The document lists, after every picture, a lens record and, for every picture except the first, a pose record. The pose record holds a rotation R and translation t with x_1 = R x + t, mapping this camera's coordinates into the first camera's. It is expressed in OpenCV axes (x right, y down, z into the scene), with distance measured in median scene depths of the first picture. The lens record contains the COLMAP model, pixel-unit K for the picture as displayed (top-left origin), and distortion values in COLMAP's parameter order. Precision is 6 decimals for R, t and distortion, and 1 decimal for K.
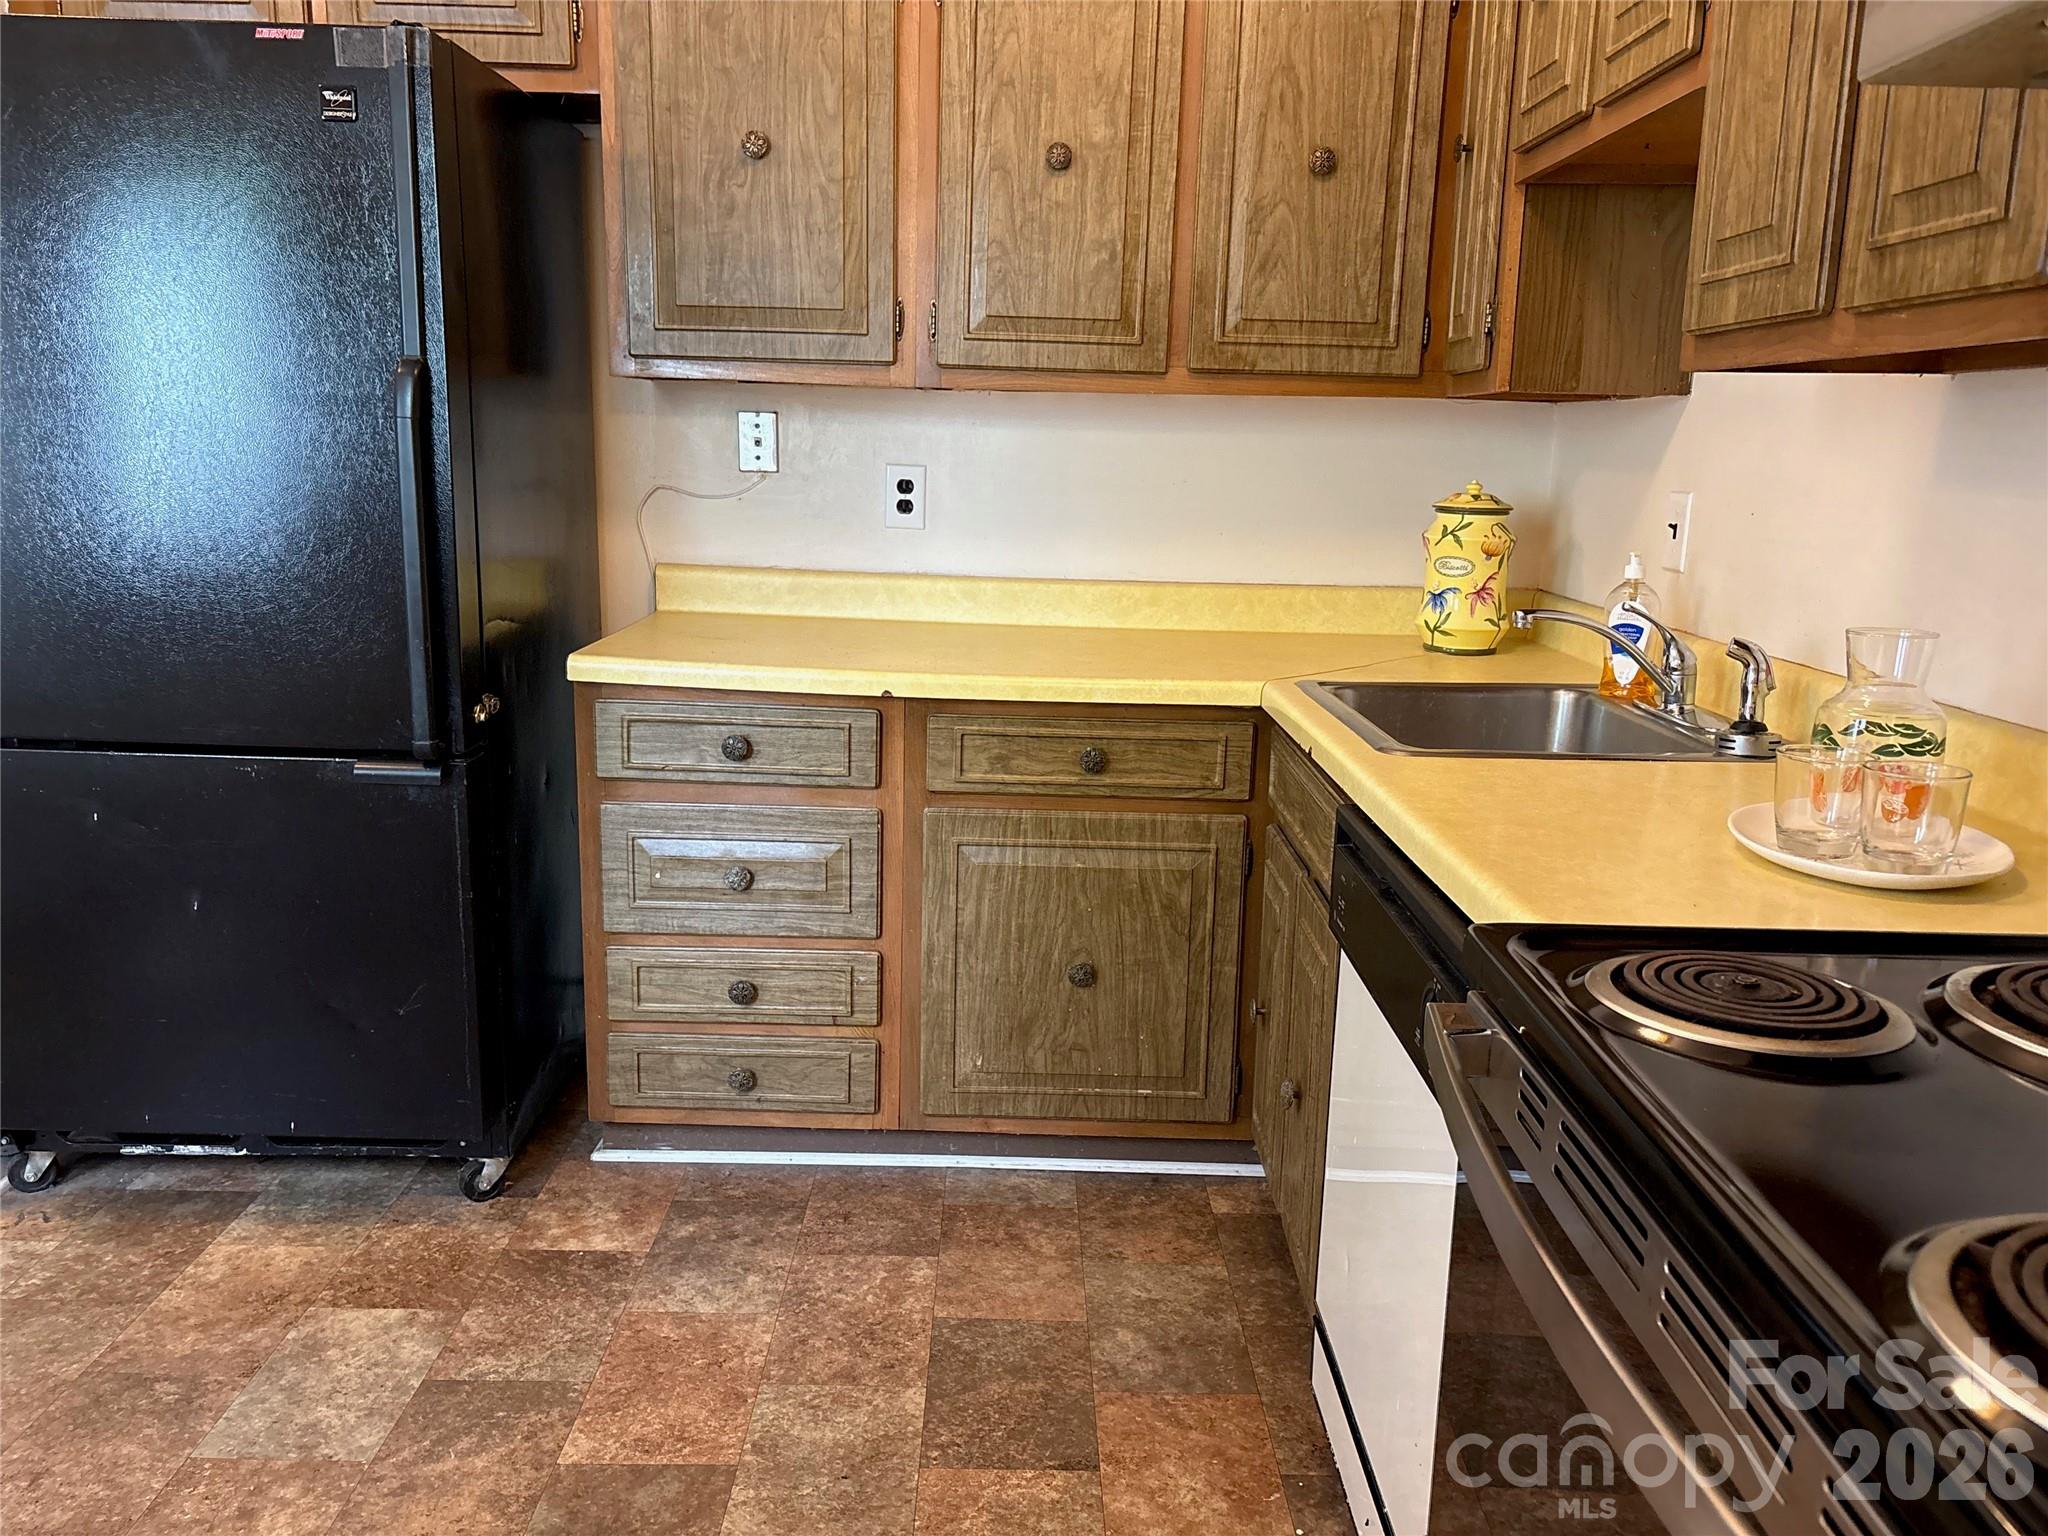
lens RADIAL K [[1551.5, 0, 1021.4], [0, 1551.5, 780.9], [0, 0, 1]] dist [0.043491, -0.042079]
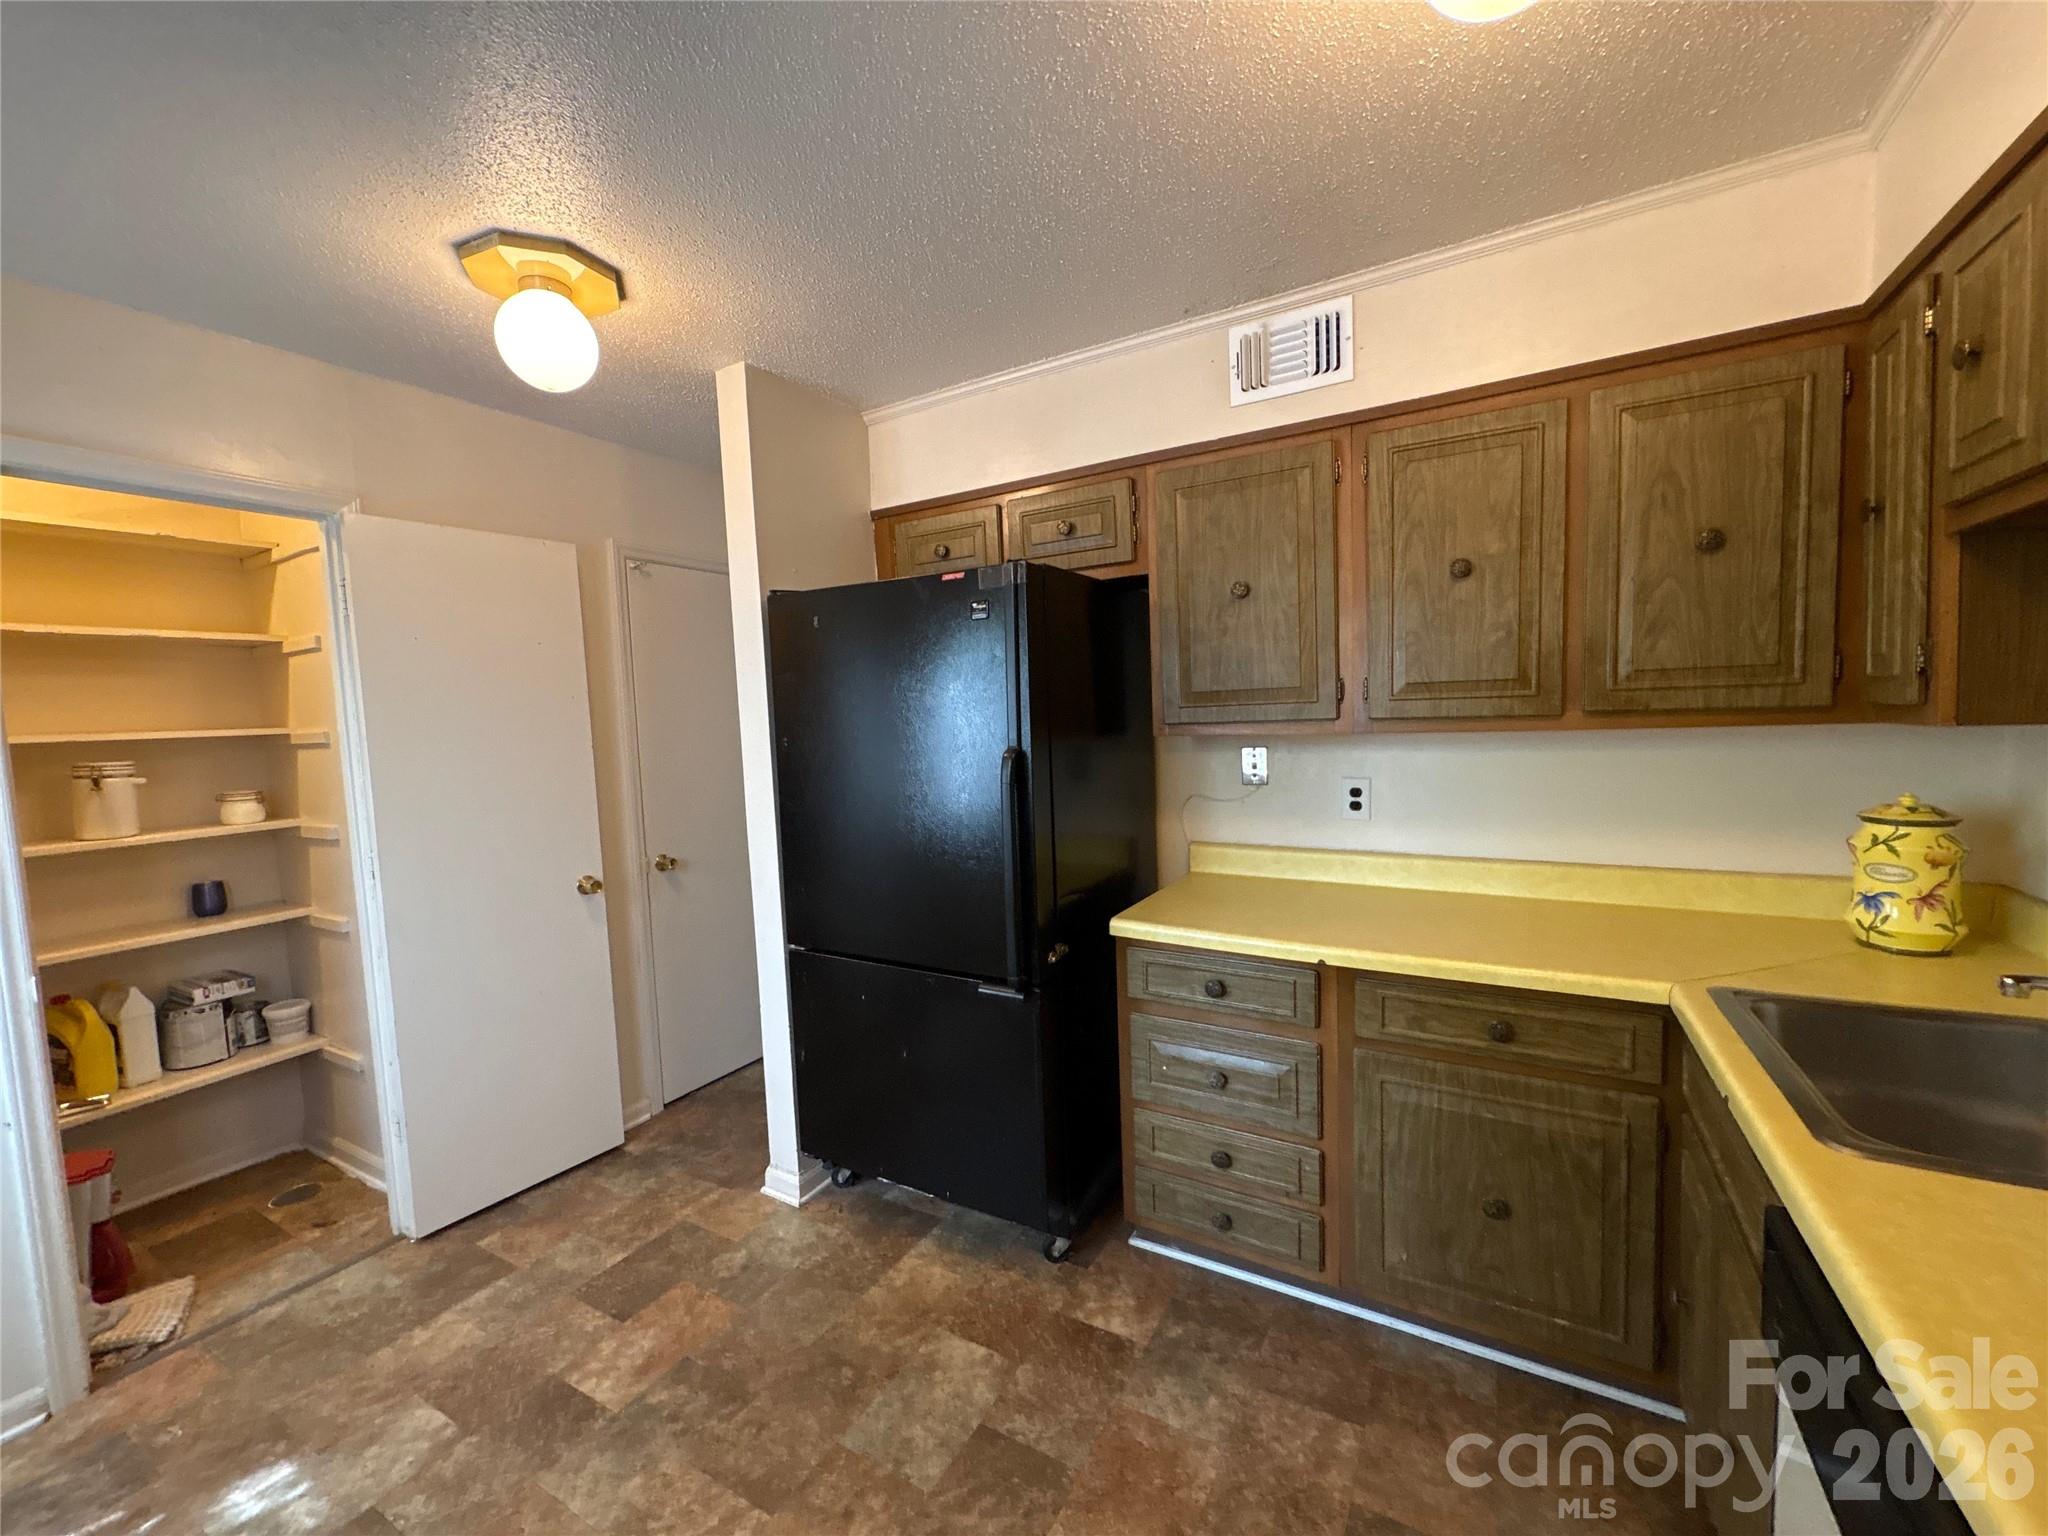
lens RADIAL K [[812.9, 0, 1020.7], [0, 812.9, 771.0], [0, 0, 1]] dist [-0.001135, 0.000005]
pose [[0.861763, -0.022177, -0.506825, 0.049058], [-0.050888, 0.990226, -0.129856, -0.112732], [0.504752, 0.137697, 0.852212, 0.224159]]
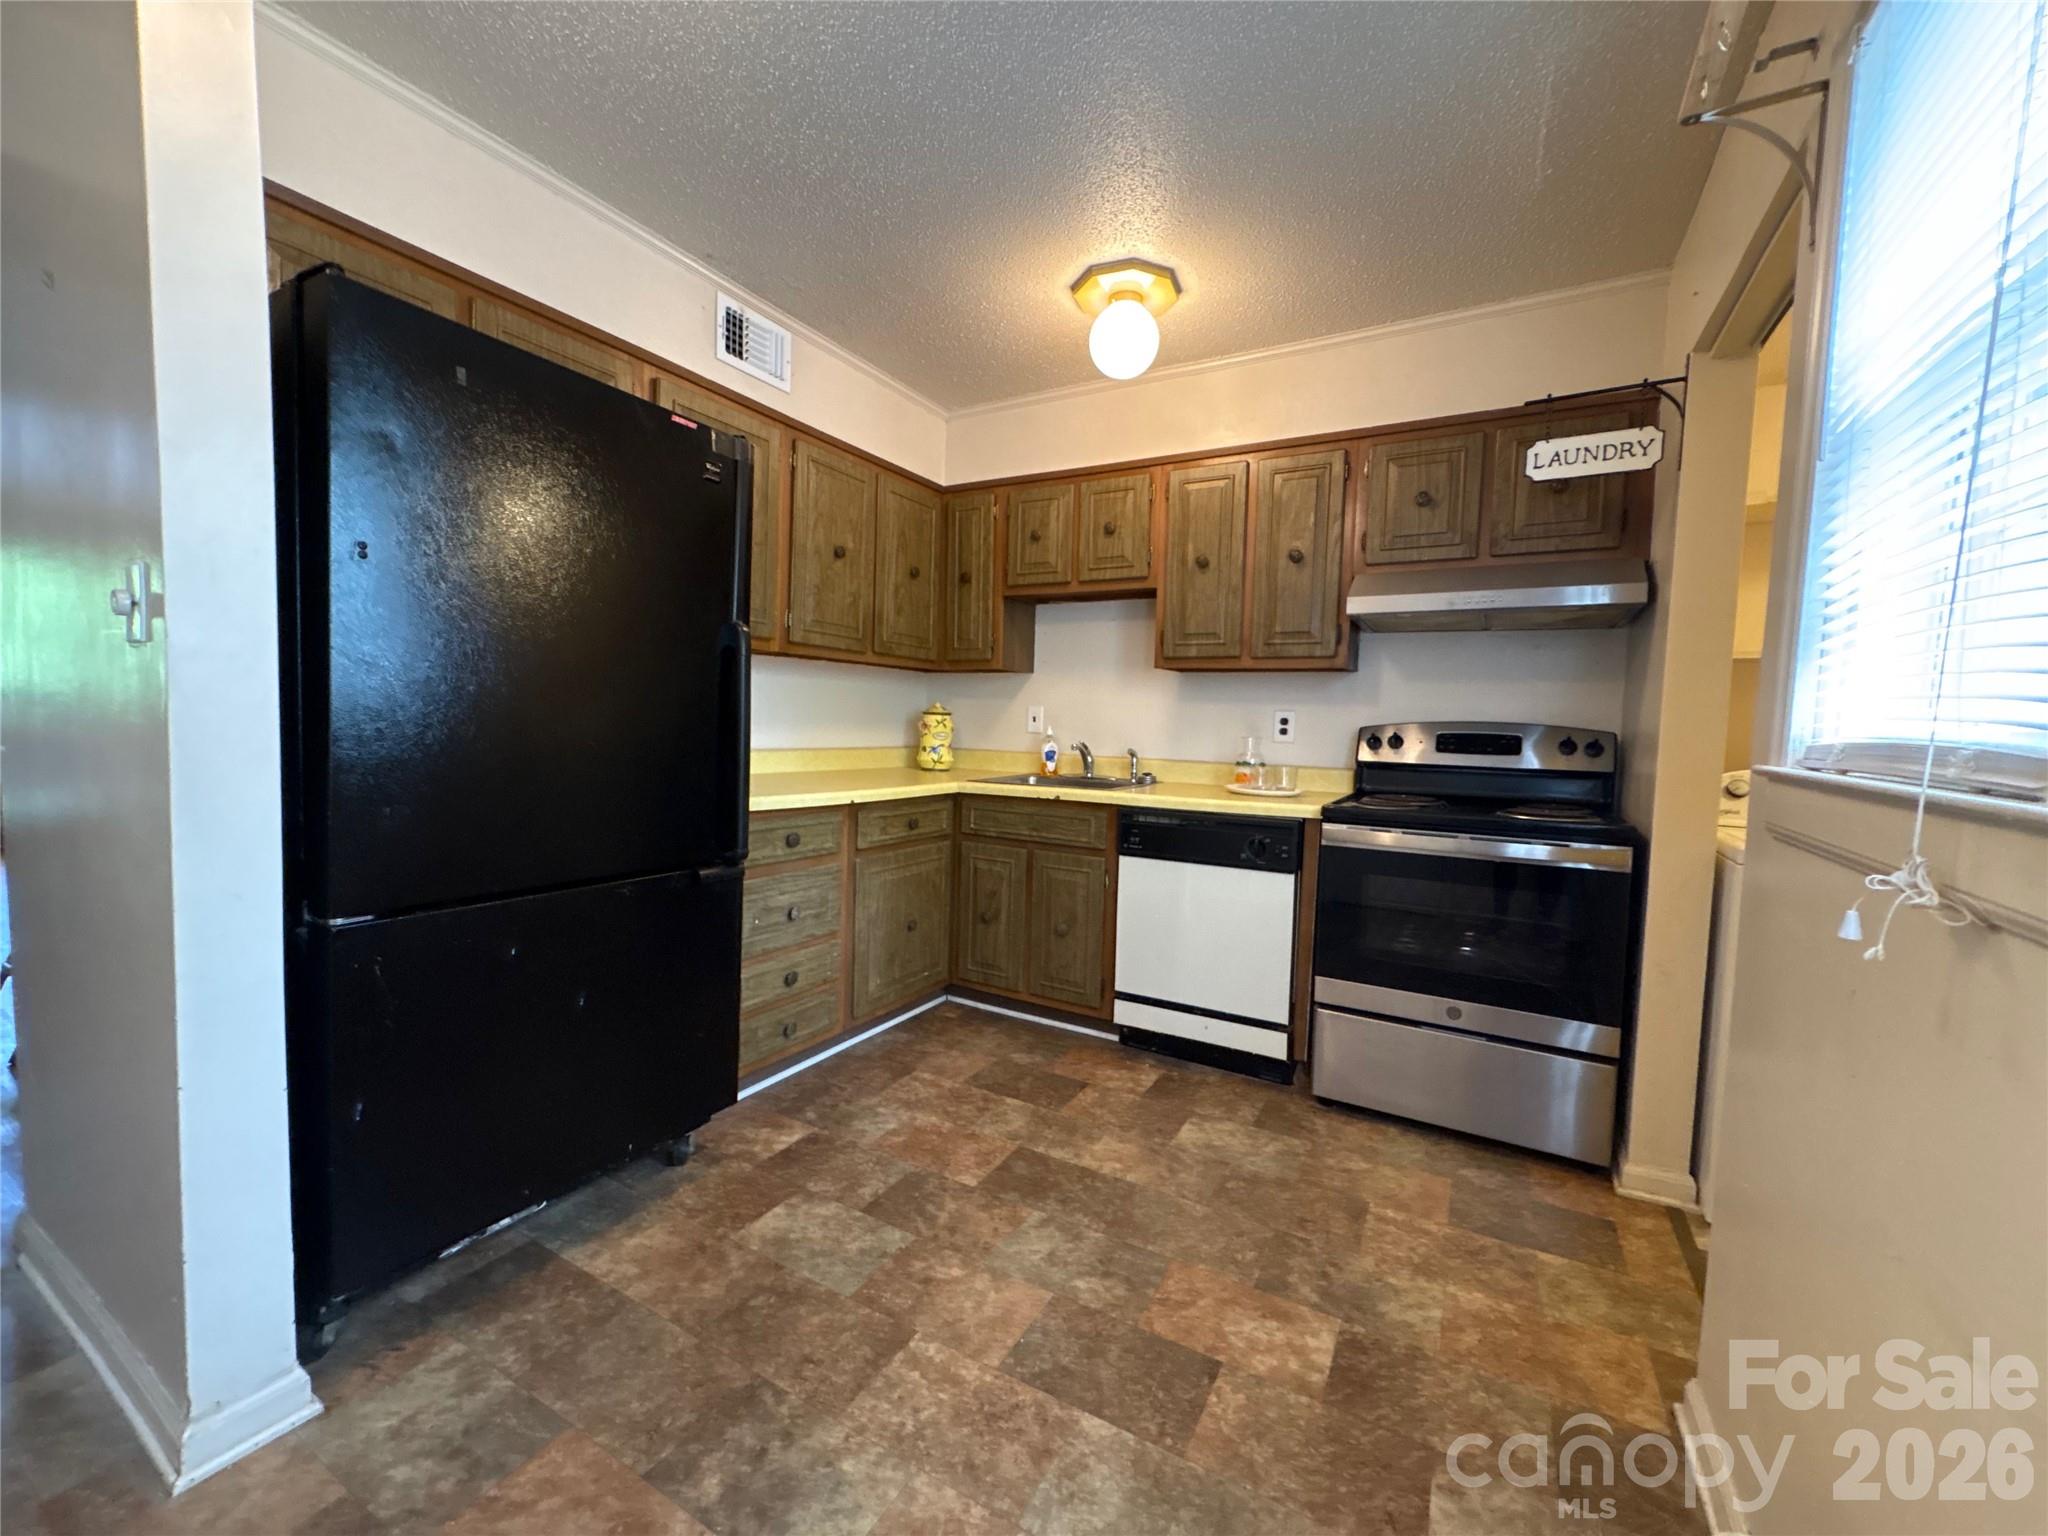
lens RADIAL K [[812.9, 0, 1020.4], [0, 812.9, 773.2], [0, 0, 1]] dist [-0.001135, 0.000005]
pose [[0.499725, -0.065897, 0.863674, -0.850007], [0.166533, 0.985809, -0.021141, -0.033872], [-0.850024, 0.154395, 0.503608, 0.271306]]
